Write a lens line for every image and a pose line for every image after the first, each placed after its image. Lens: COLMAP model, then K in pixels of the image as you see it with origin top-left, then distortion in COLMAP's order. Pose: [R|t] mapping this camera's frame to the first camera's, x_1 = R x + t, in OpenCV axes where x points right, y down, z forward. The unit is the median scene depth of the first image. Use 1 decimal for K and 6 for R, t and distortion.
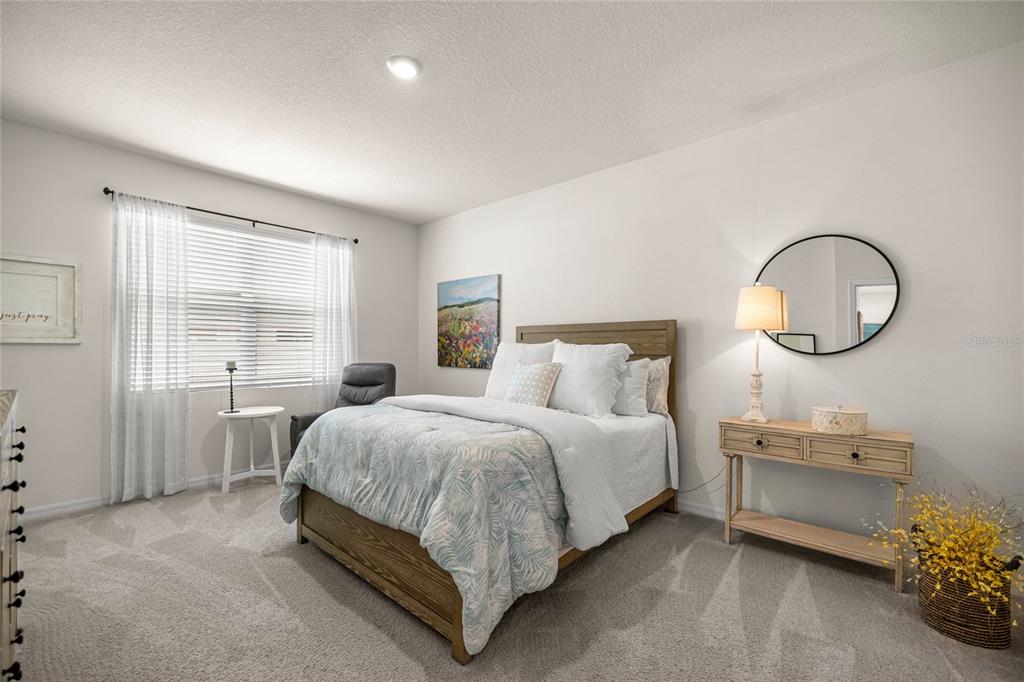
lens RADIAL K [[430.4, 0, 514.2], [0, 430.4, 348.7], [0, 0, 1]] dist [0.001026, 0.000225]
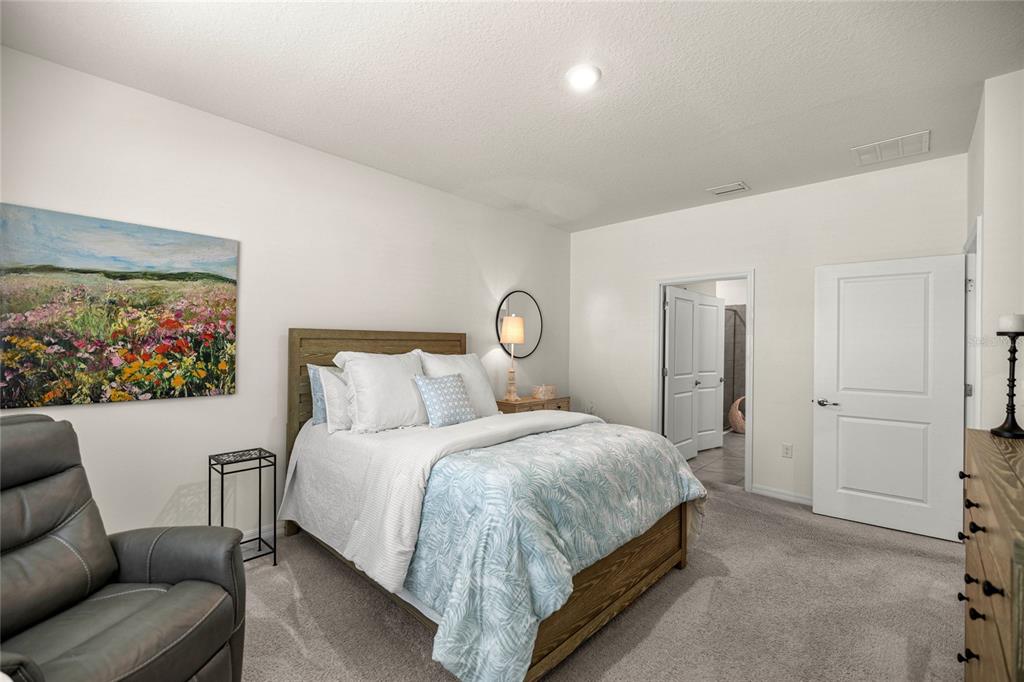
lens RADIAL K [[430.4, 0, 501.3], [0, 430.4, 343.1], [0, 0, 1]] dist [0.001026, 0.000225]
pose [[0.057175, 0.000326, 0.998364, -0.599360], [-0.007123, 0.999975, 0.000081, -0.026940], [-0.998339, -0.007116, 0.057176, 0.550809]]
